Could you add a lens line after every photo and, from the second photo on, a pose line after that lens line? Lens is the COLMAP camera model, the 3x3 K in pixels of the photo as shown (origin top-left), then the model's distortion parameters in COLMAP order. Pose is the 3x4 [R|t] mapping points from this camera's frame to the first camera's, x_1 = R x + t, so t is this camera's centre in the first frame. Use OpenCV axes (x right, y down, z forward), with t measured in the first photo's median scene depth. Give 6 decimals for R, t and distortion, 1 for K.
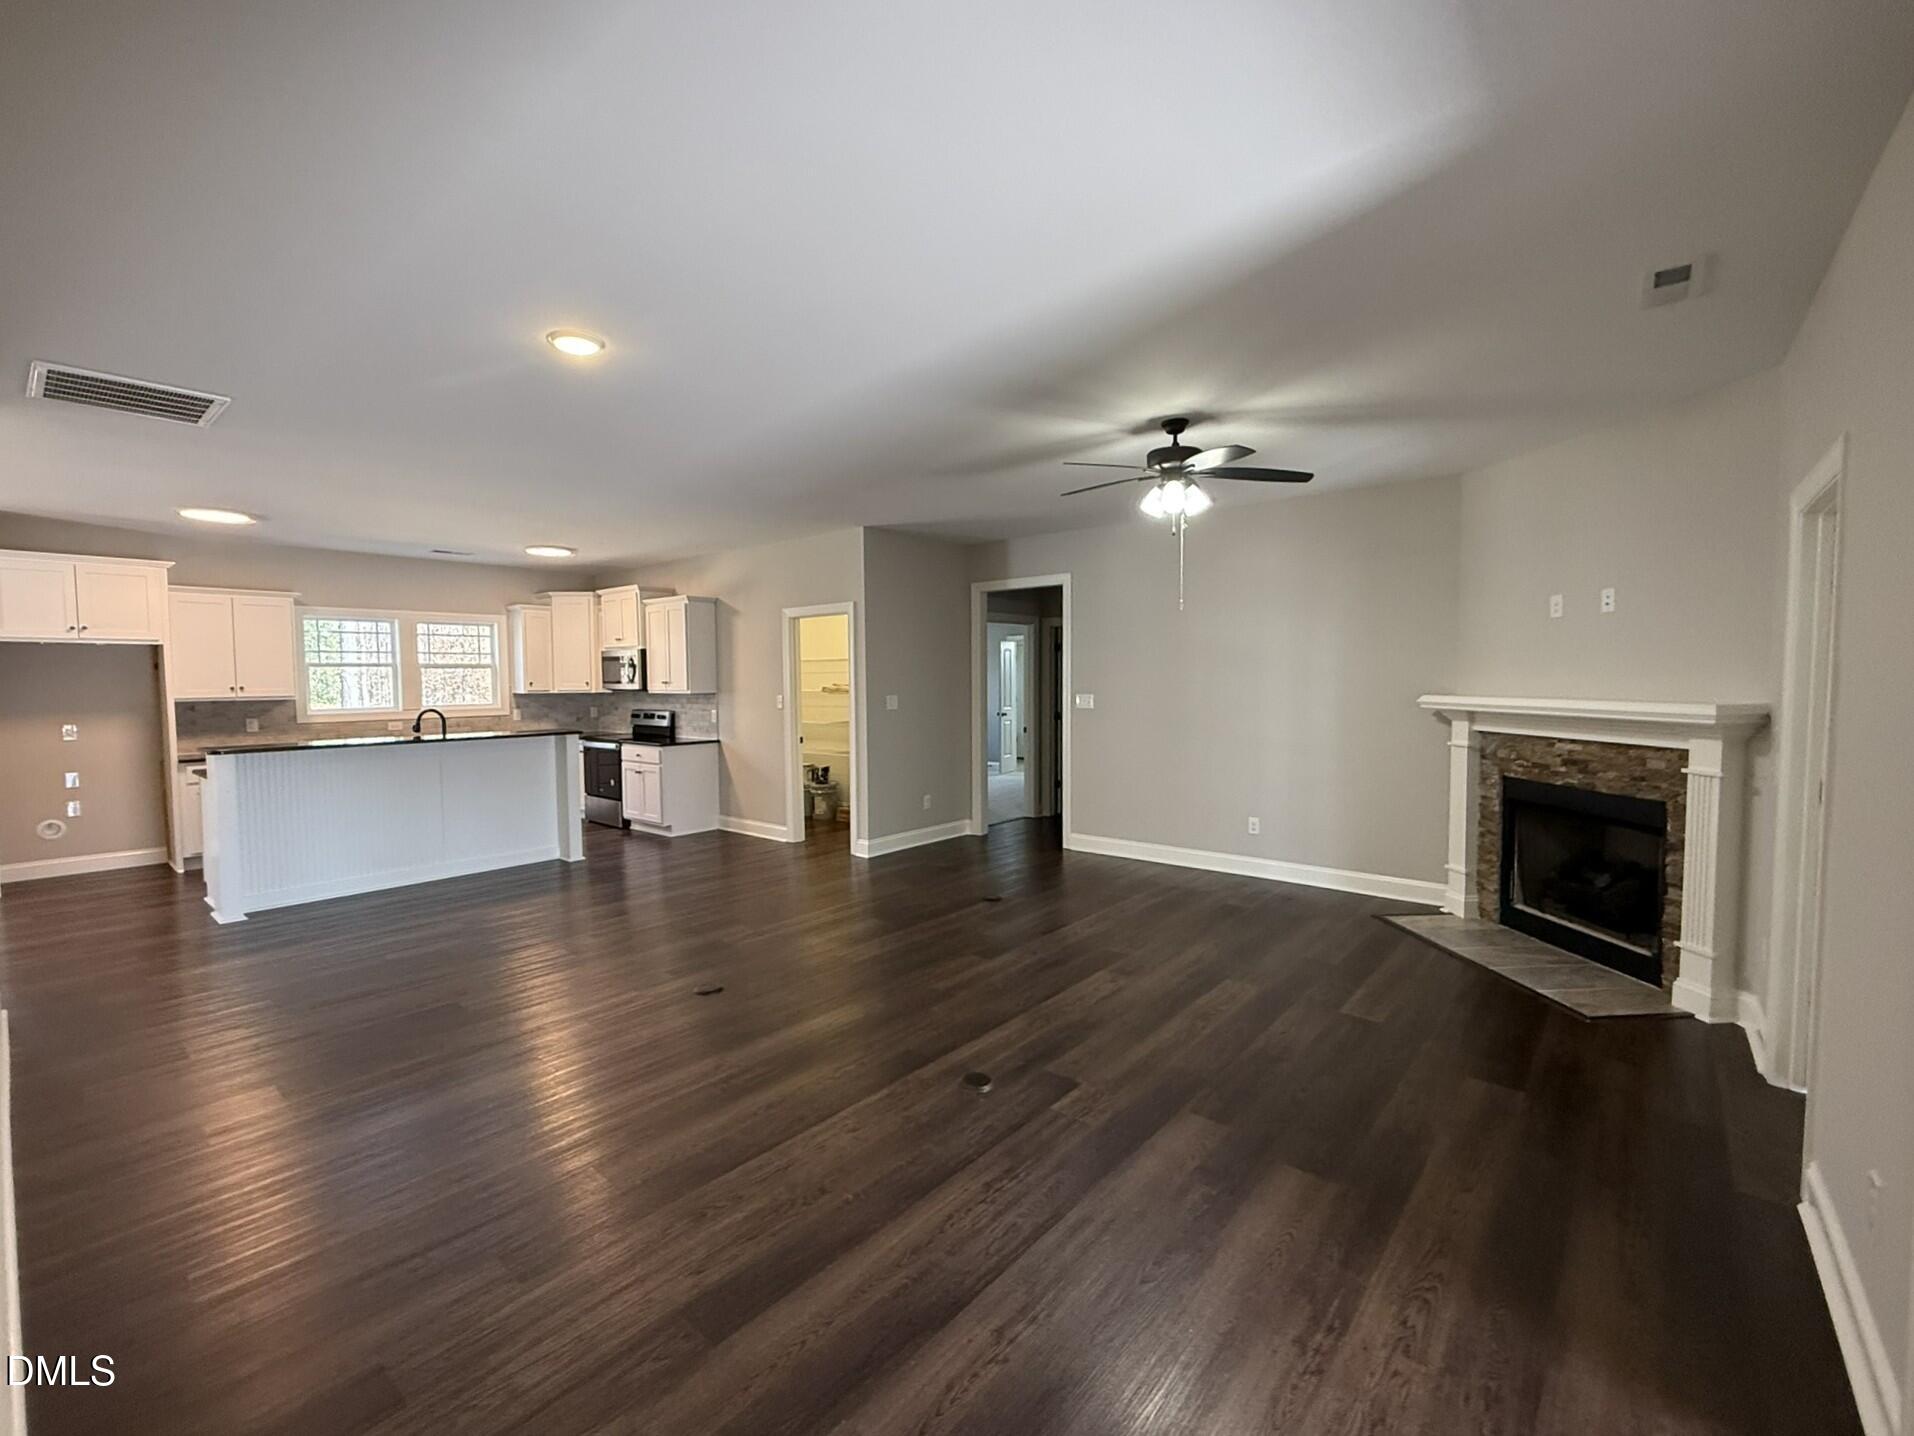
lens RADIAL K [[799.3, 0, 957.0], [0, 799.3, 718.0], [0, 0, 1]] dist [0.000771, 0.000160]
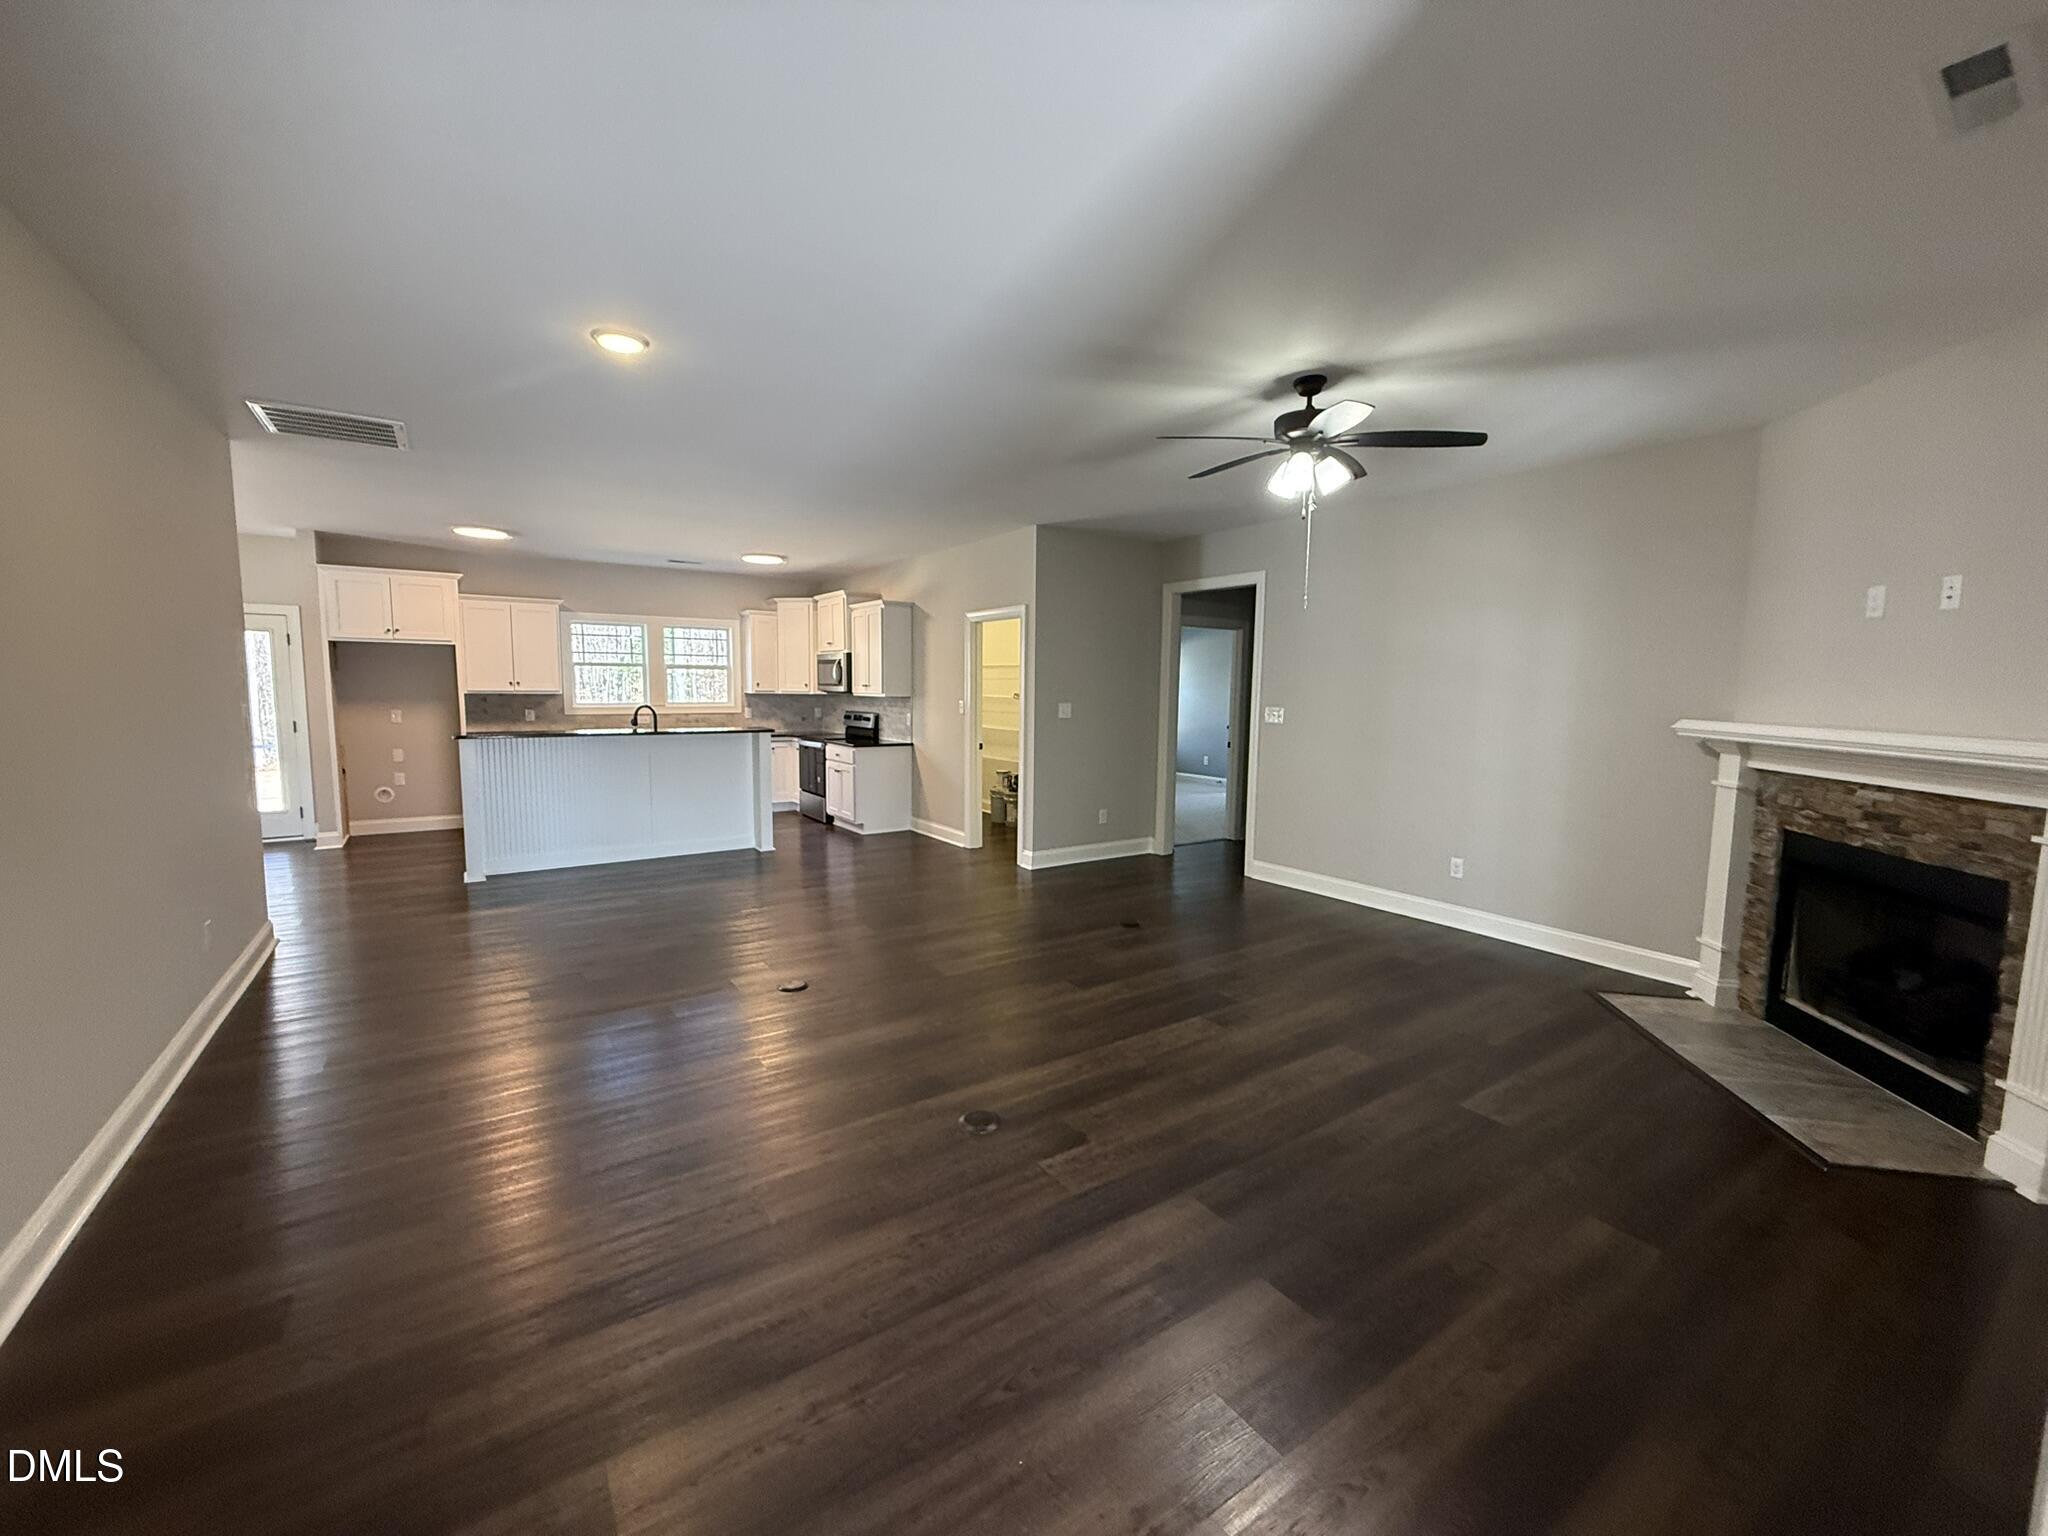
lens RADIAL K [[803.4, 0, 1024.0], [0, 803.4, 768.0], [0, 0, 1]] dist [0.000894, -0.000056]
pose [[0.965539, 0.046047, -0.256153, 0.128683], [-0.032940, 0.997930, 0.055228, -0.002710], [0.258166, -0.044888, 0.965057, 0.058239]]
